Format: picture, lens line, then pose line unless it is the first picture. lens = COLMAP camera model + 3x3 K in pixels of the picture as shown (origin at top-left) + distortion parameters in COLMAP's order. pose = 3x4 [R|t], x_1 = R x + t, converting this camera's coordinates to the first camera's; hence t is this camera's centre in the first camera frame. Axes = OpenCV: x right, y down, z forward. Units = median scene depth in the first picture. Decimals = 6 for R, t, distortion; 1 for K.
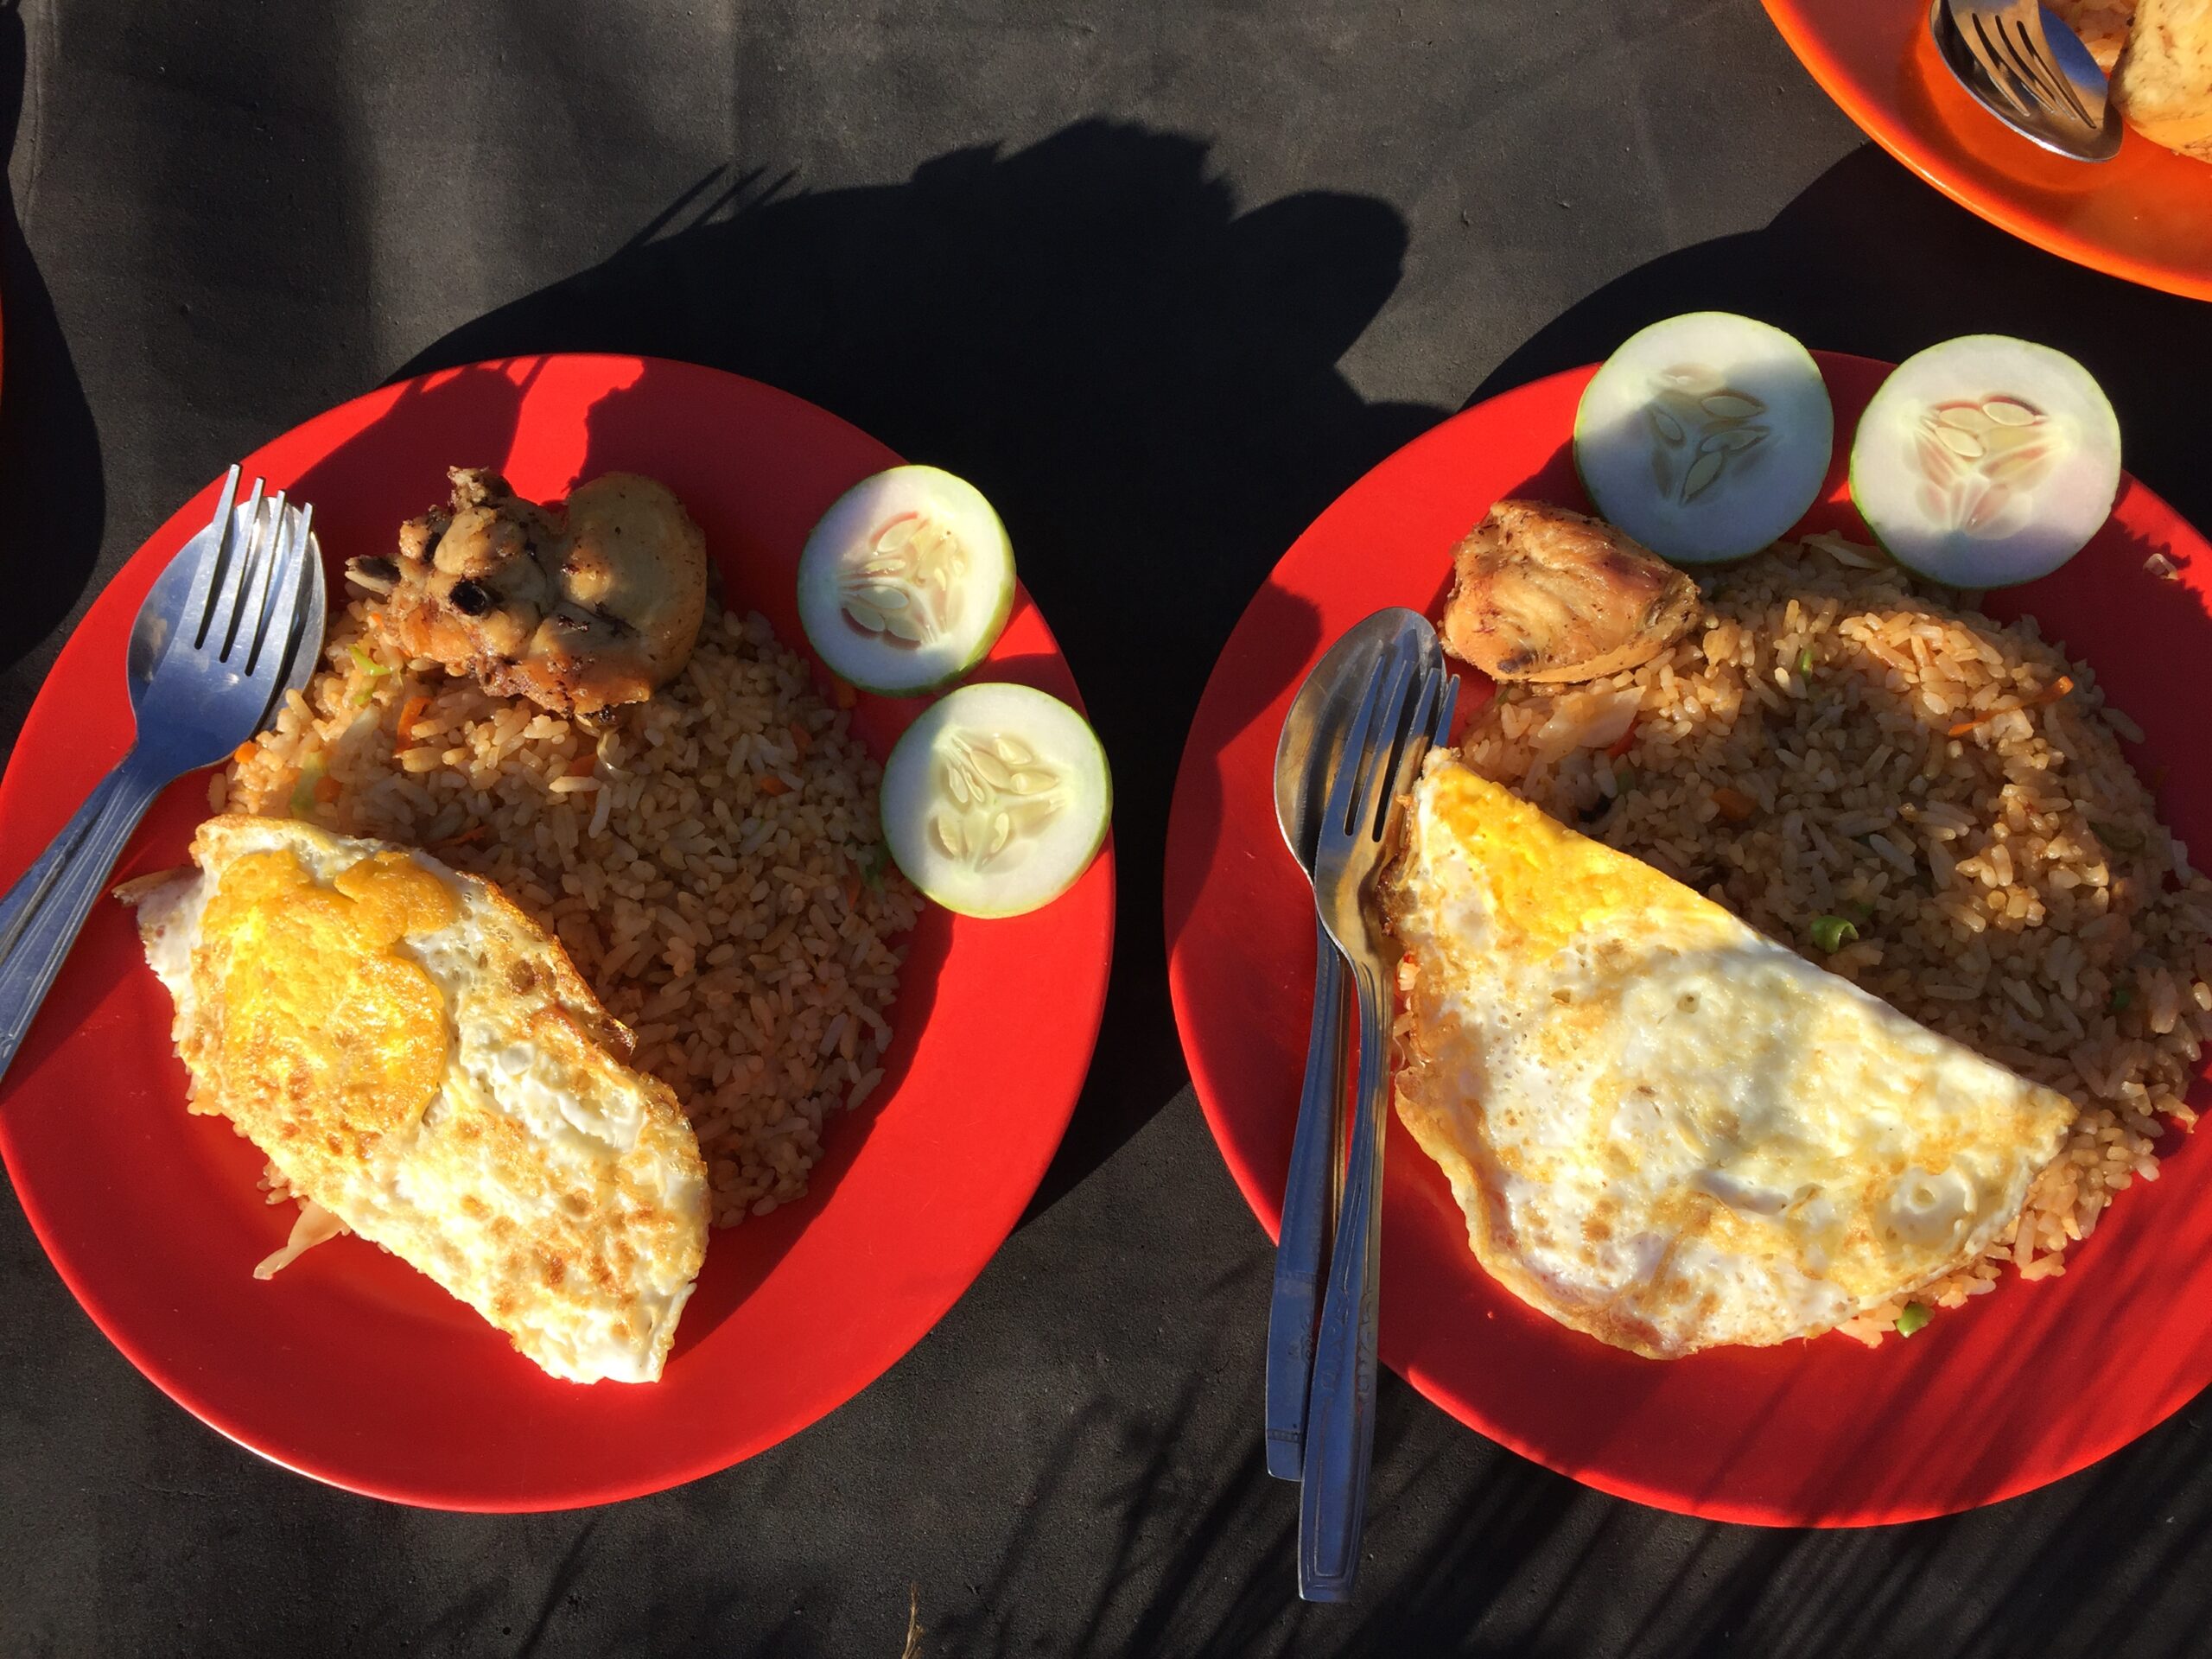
lens RADIAL K [[1884.8, 0, 1101.0], [0, 1884.8, 830.3], [0, 0, 1]] dist [0.080137, -0.097705]
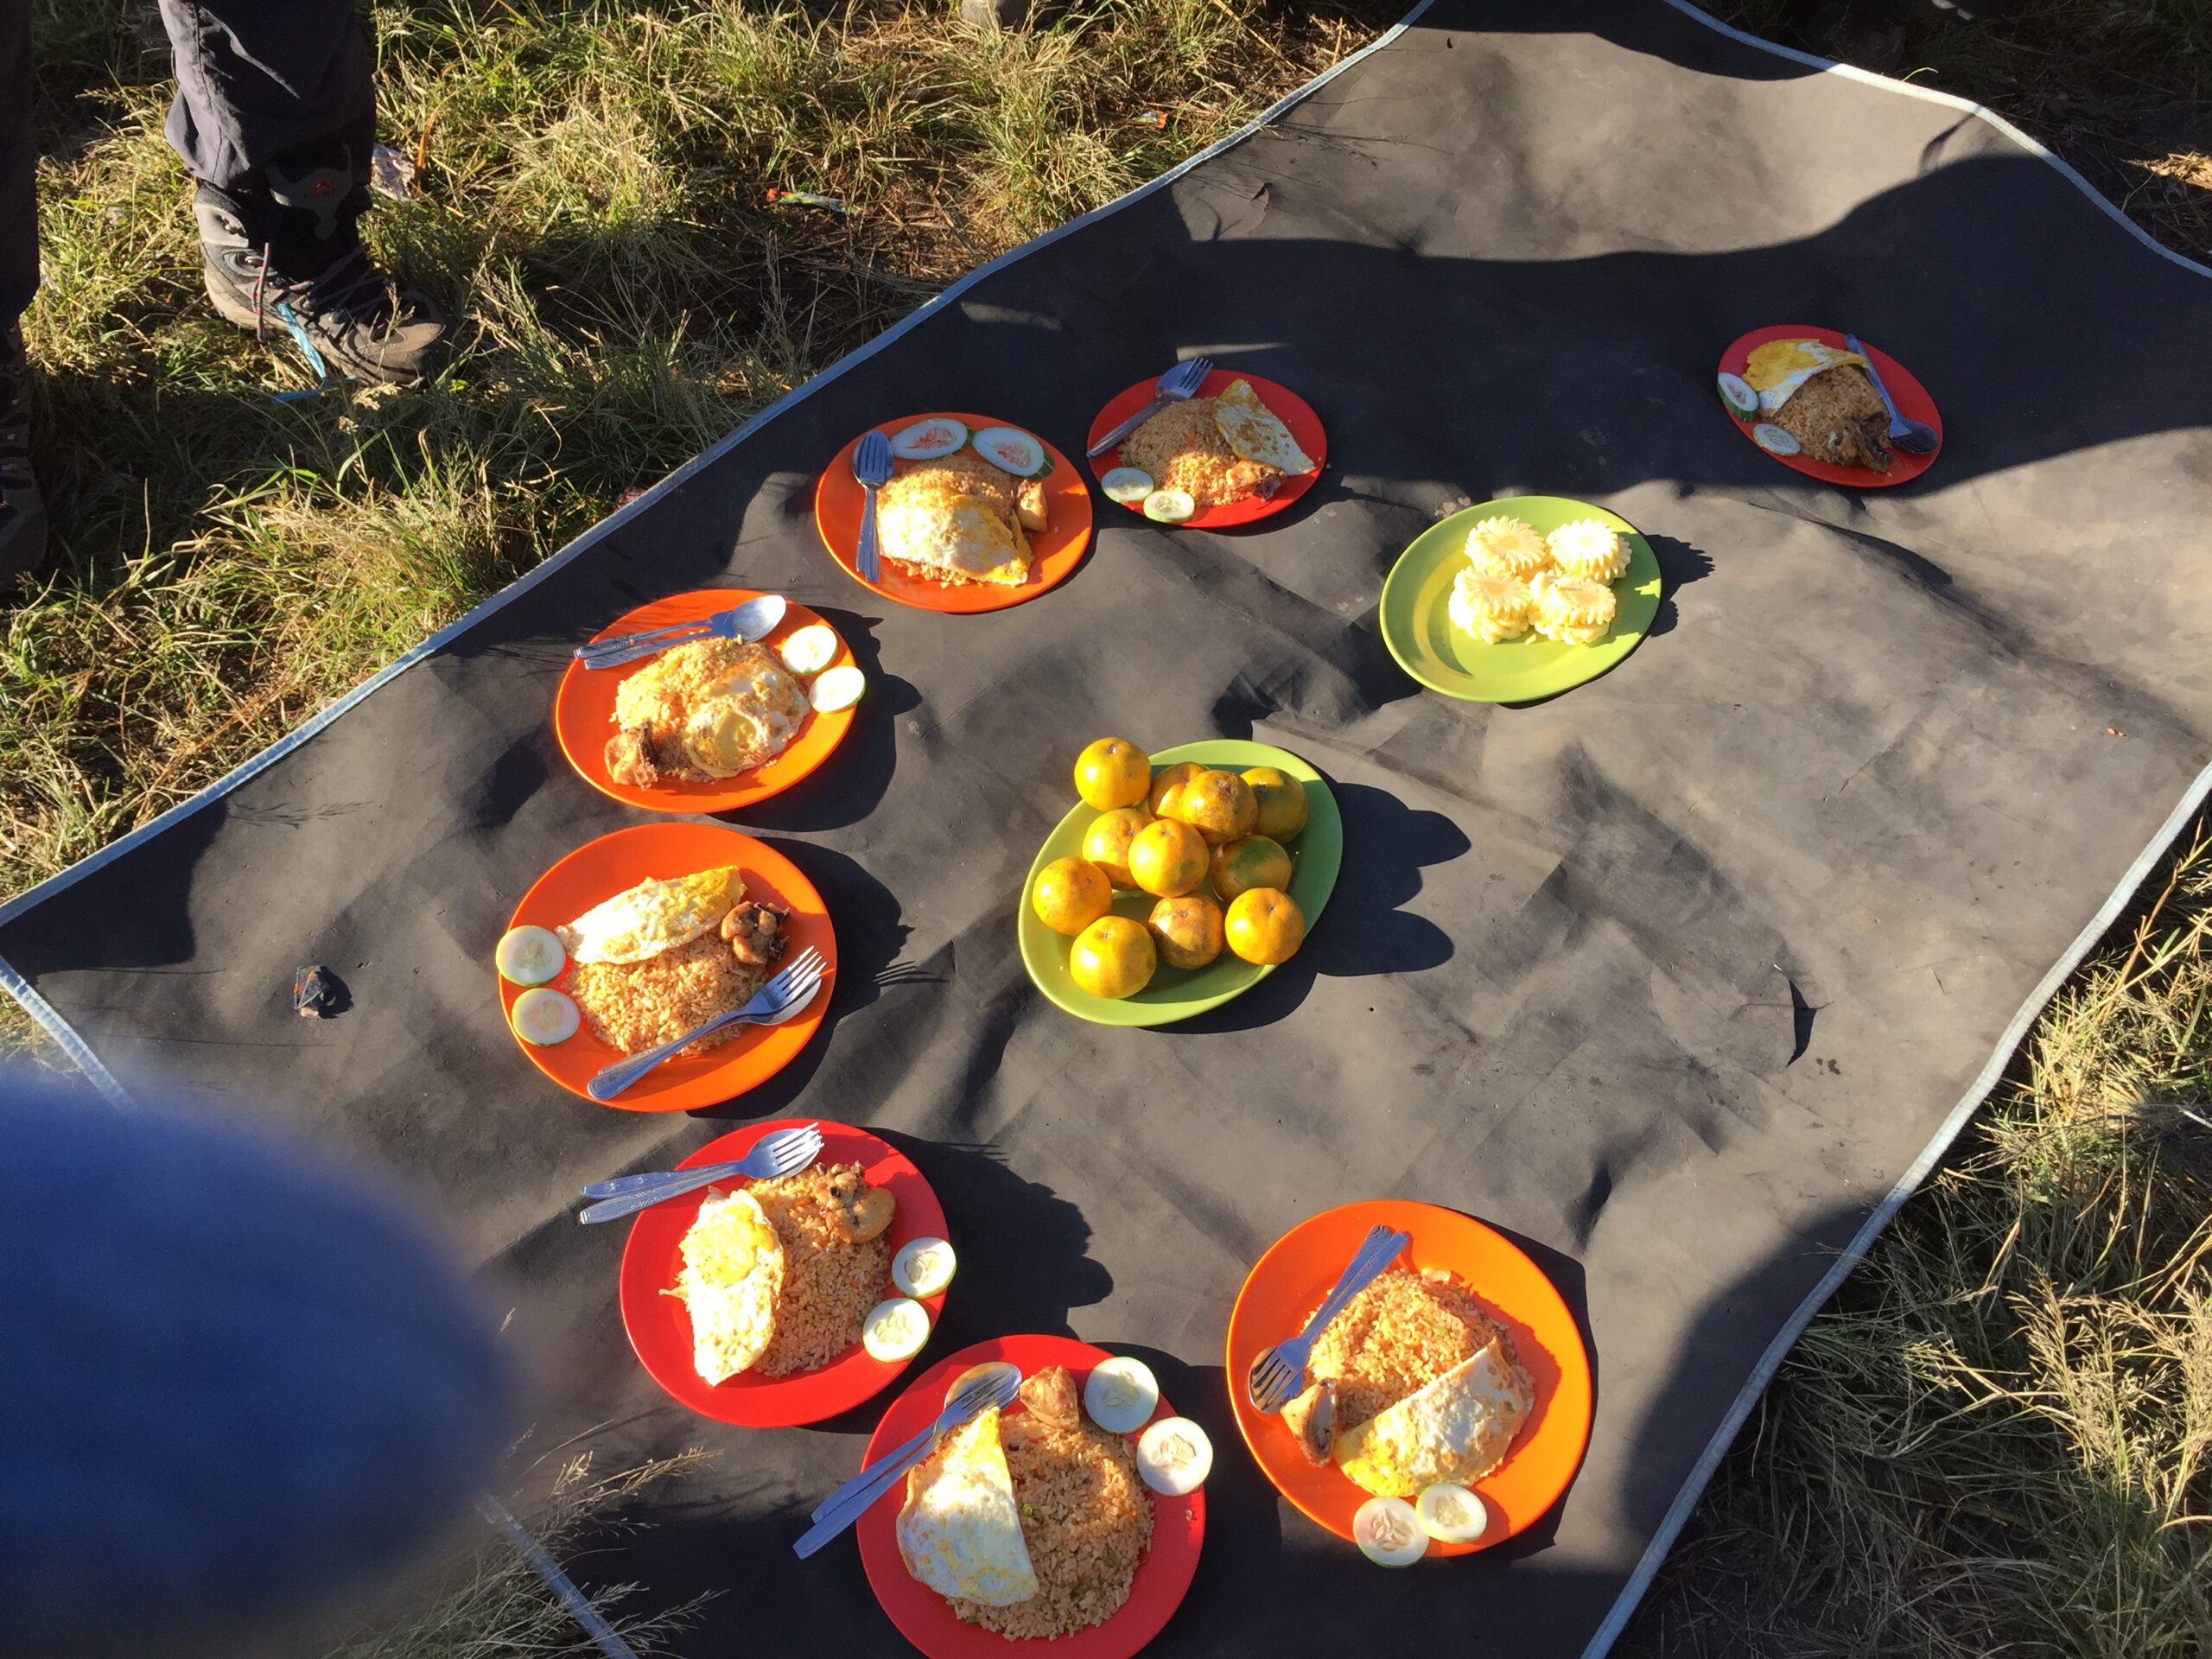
lens RADIAL K [[1884.8, 0, 1102.8], [0, 1884.8, 834.3], [0, 0, 1]] dist [0.080137, -0.097705]
pose [[0.737392, 0.595655, -0.318509, 0.805602], [-0.674421, 0.675466, -0.298163, 0.154305], [0.037539, 0.434673, 0.899806, -2.574248]]
